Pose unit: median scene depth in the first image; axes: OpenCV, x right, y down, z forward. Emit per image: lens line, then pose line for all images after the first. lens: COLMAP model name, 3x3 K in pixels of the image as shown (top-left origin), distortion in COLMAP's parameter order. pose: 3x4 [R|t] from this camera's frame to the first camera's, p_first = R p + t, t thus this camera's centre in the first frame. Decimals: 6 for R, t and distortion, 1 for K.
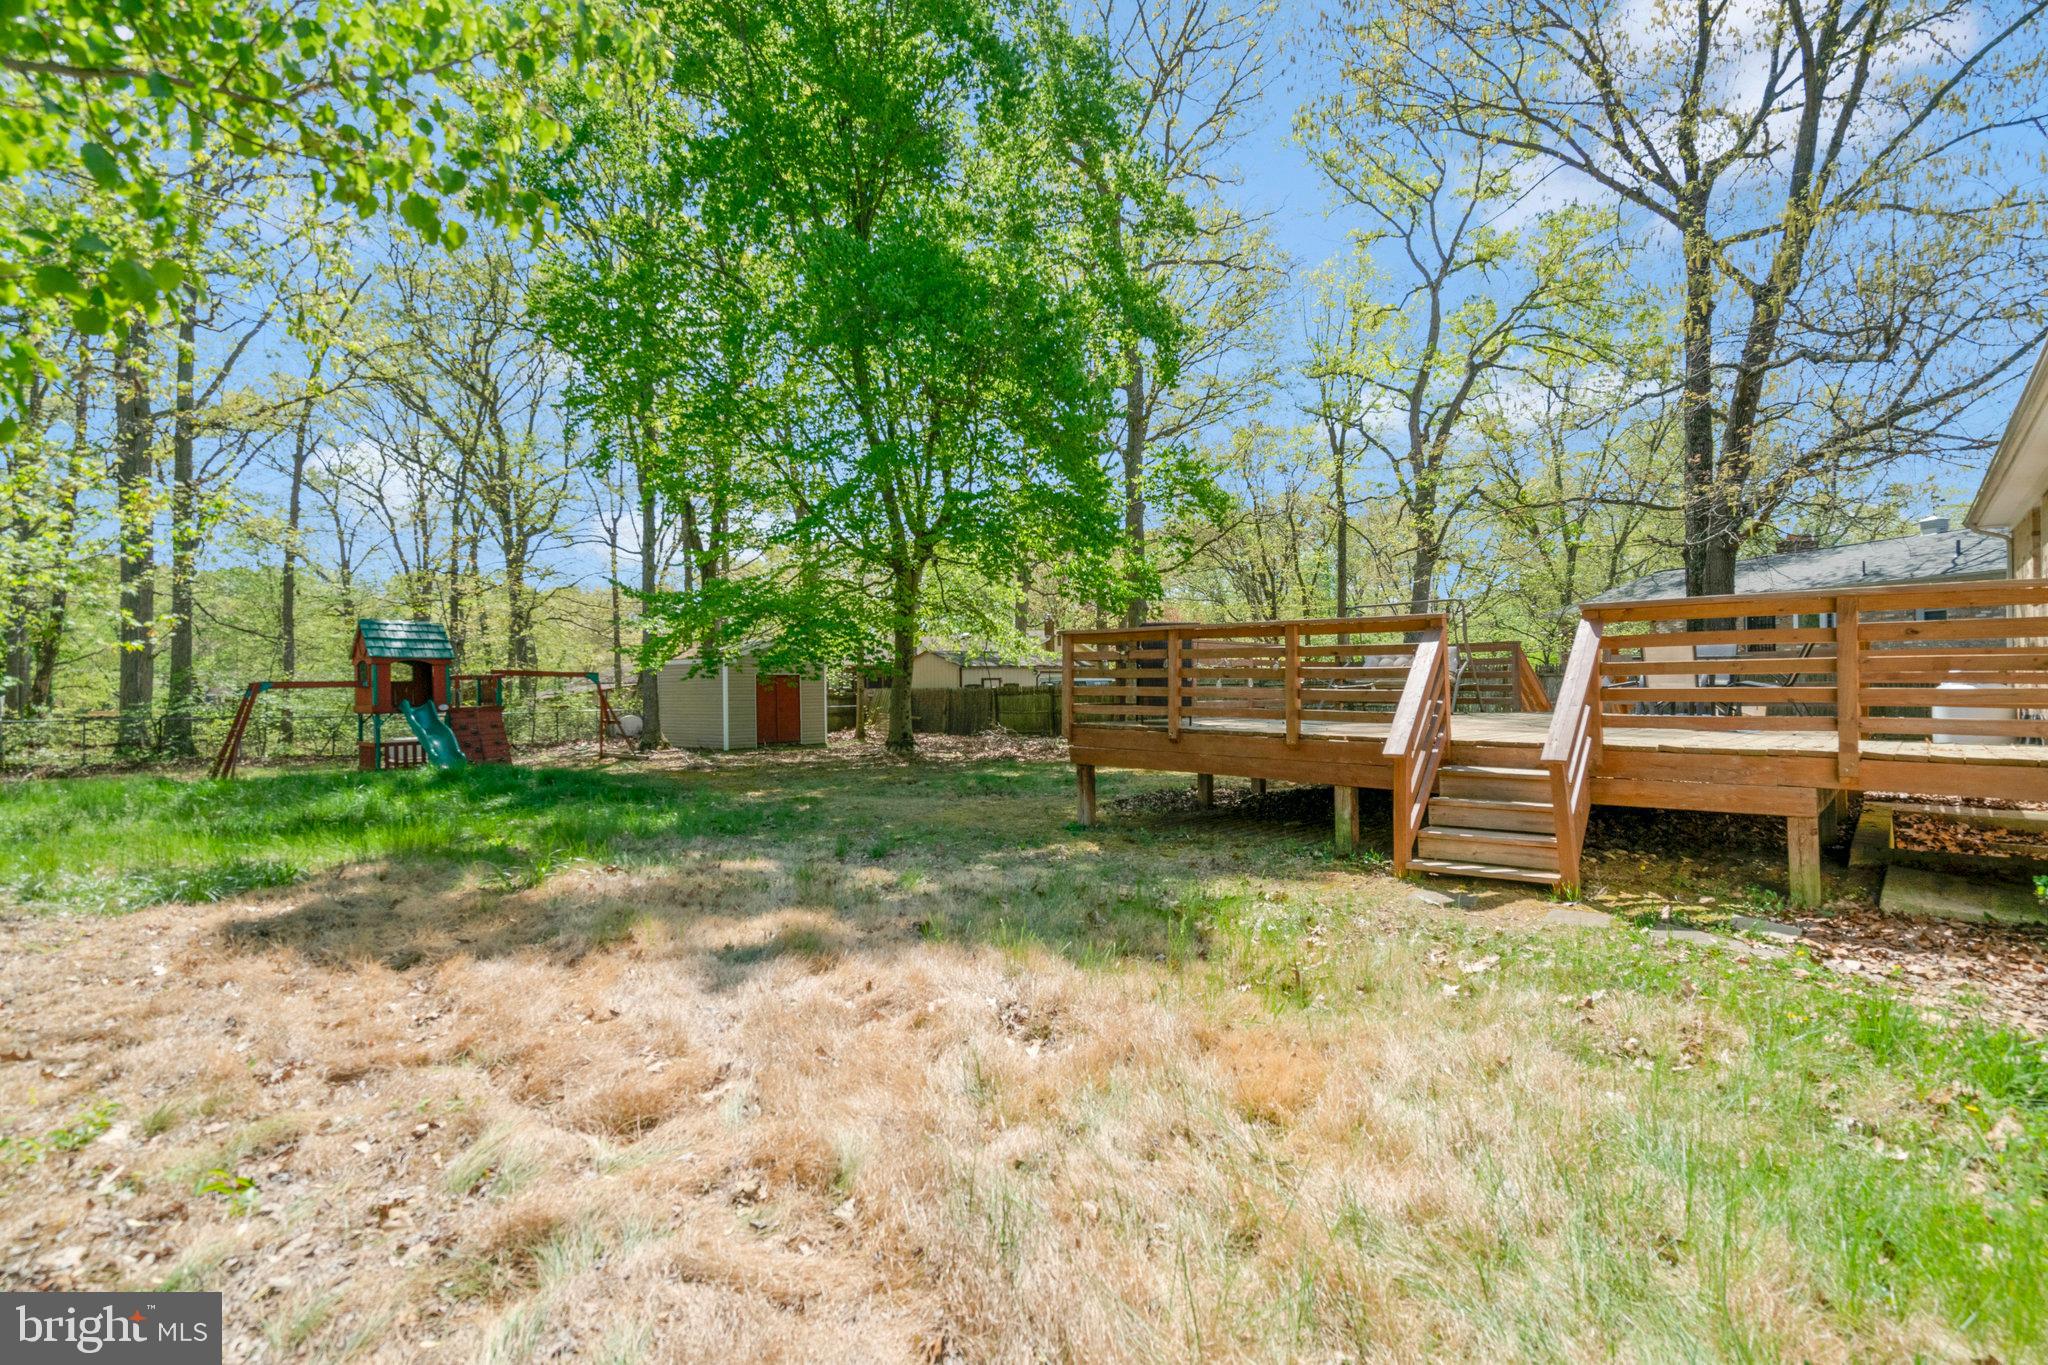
lens RADIAL K [[898.7, 0, 1013.5], [0, 898.7, 676.4], [0, 0, 1]] dist [-0.001189, 0.000100]
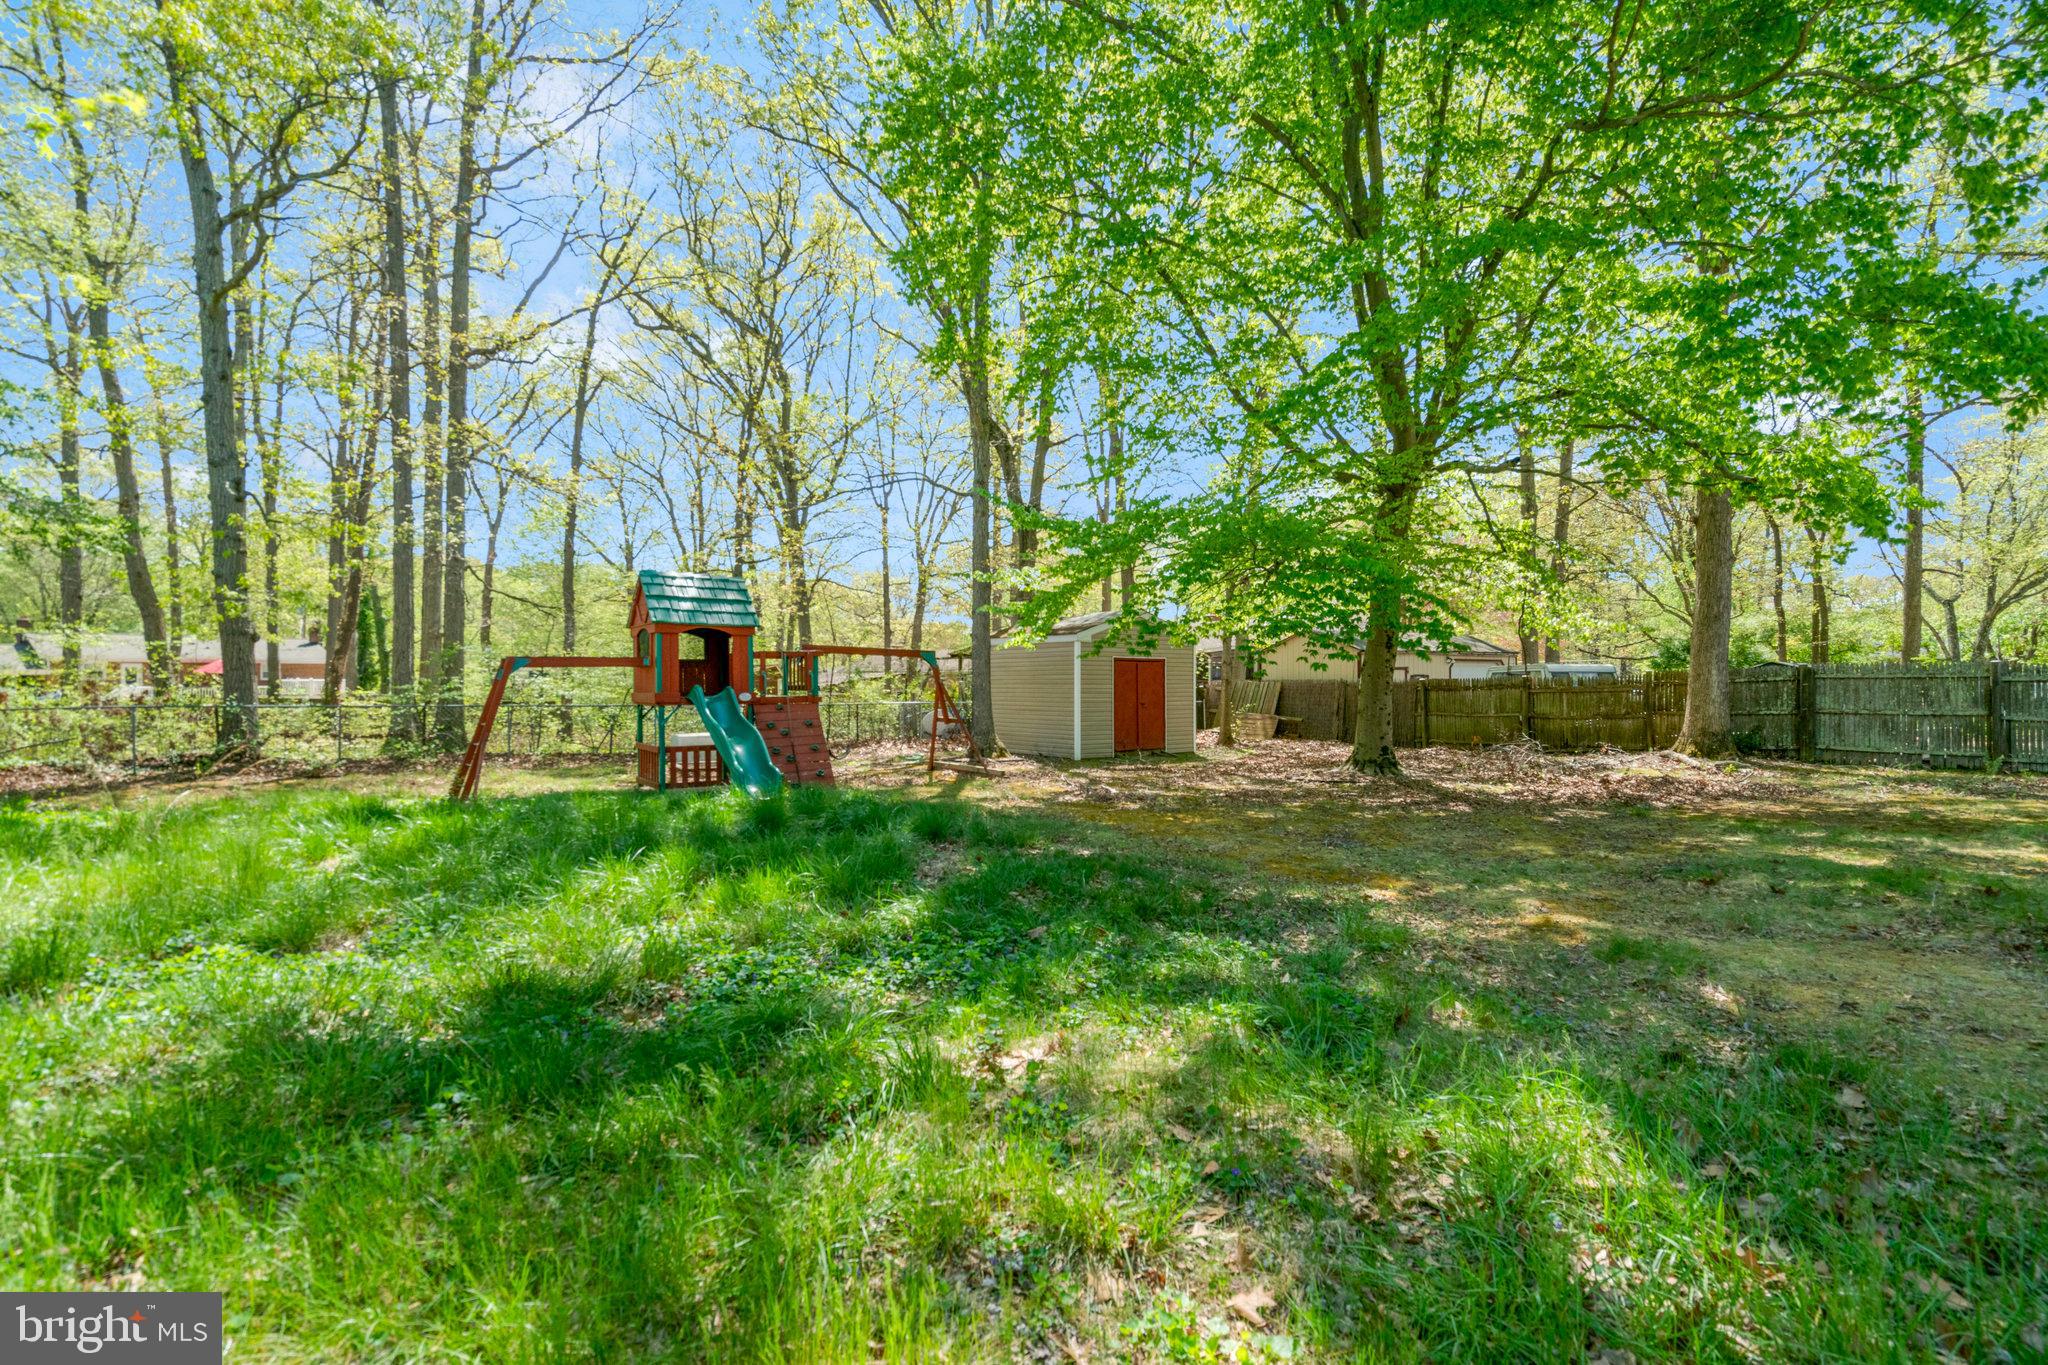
lens RADIAL K [[925.3, 0, 1031.6], [0, 925.3, 659.5], [0, 0, 1]] dist [-0.001982, -0.000670]
pose [[0.973717, 0.002260, -0.227751, -0.236118], [-0.004676, 0.999938, -0.010070, 0.011222], [0.227714, 0.010871, 0.973667, 0.326635]]
